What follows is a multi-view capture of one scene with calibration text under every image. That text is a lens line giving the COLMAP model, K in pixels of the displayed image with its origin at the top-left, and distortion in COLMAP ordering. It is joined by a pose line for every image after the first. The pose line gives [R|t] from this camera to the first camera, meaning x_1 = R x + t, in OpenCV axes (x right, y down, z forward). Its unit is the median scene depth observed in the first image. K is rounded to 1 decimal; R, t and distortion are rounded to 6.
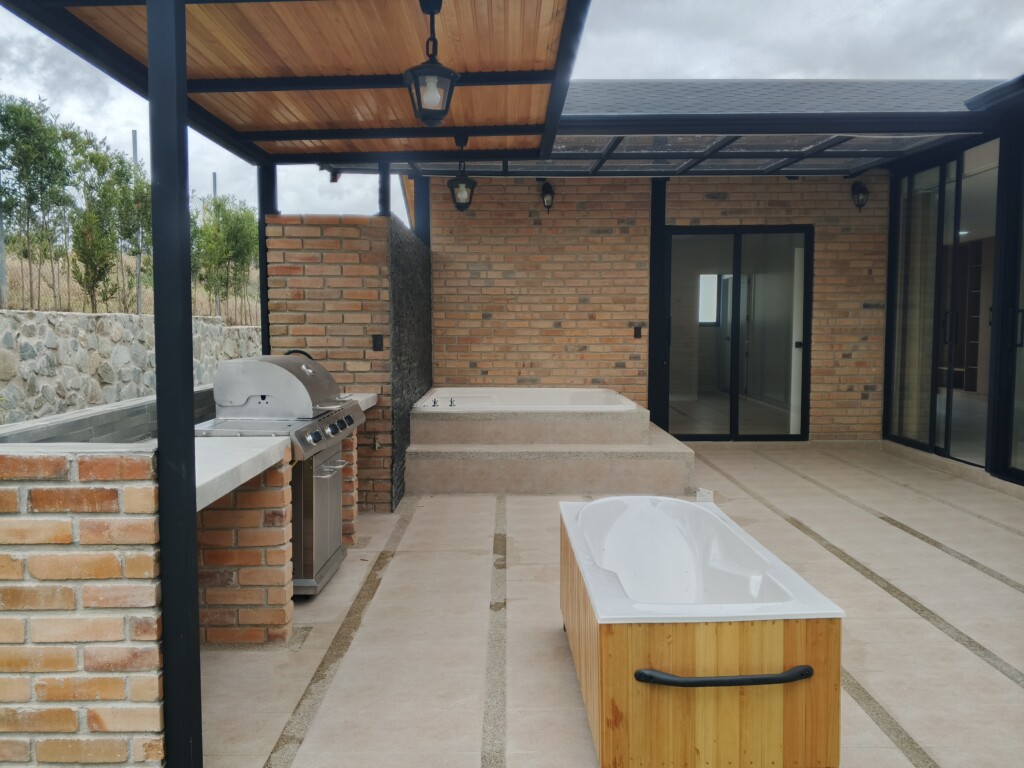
lens RADIAL K [[812.9, 0, 506.3], [0, 812.9, 389.1], [0, 0, 1]] dist [0.082647, -0.109785]
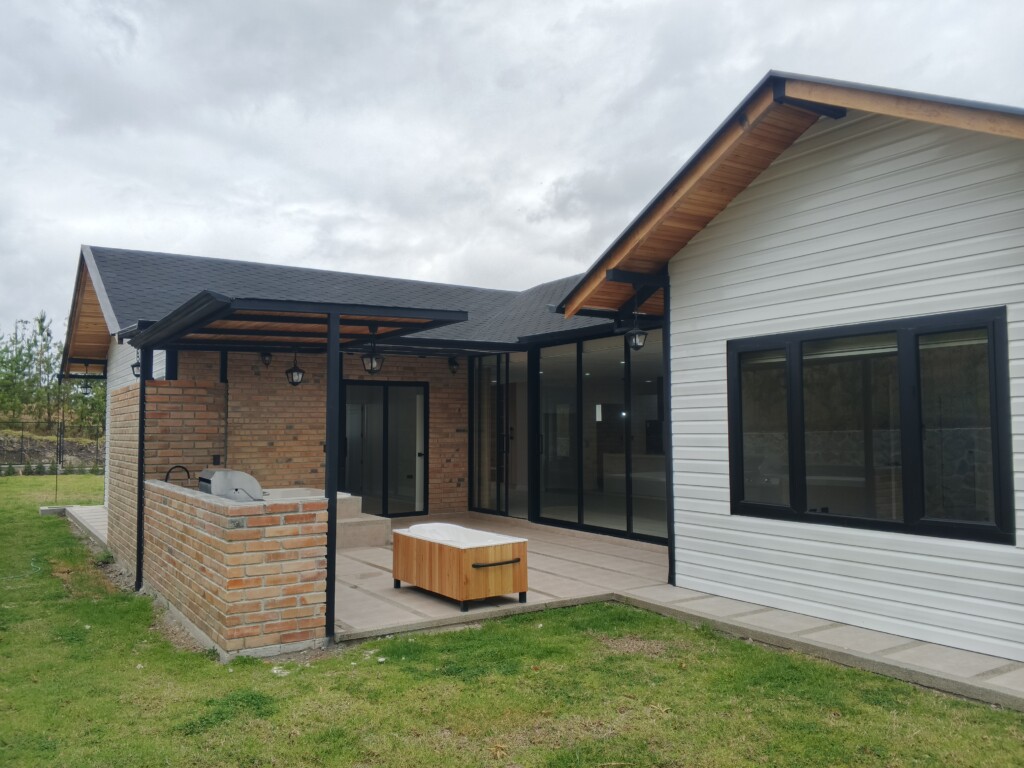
lens RADIAL K [[812.9, 0, 512.3], [0, 812.9, 385.7], [0, 0, 1]] dist [0.082647, -0.109785]
pose [[0.842824, 0.024998, 0.537608, -0.363850], [0.048135, 0.991416, -0.121563, 0.015026], [-0.536032, 0.128334, 0.834386, -0.454942]]
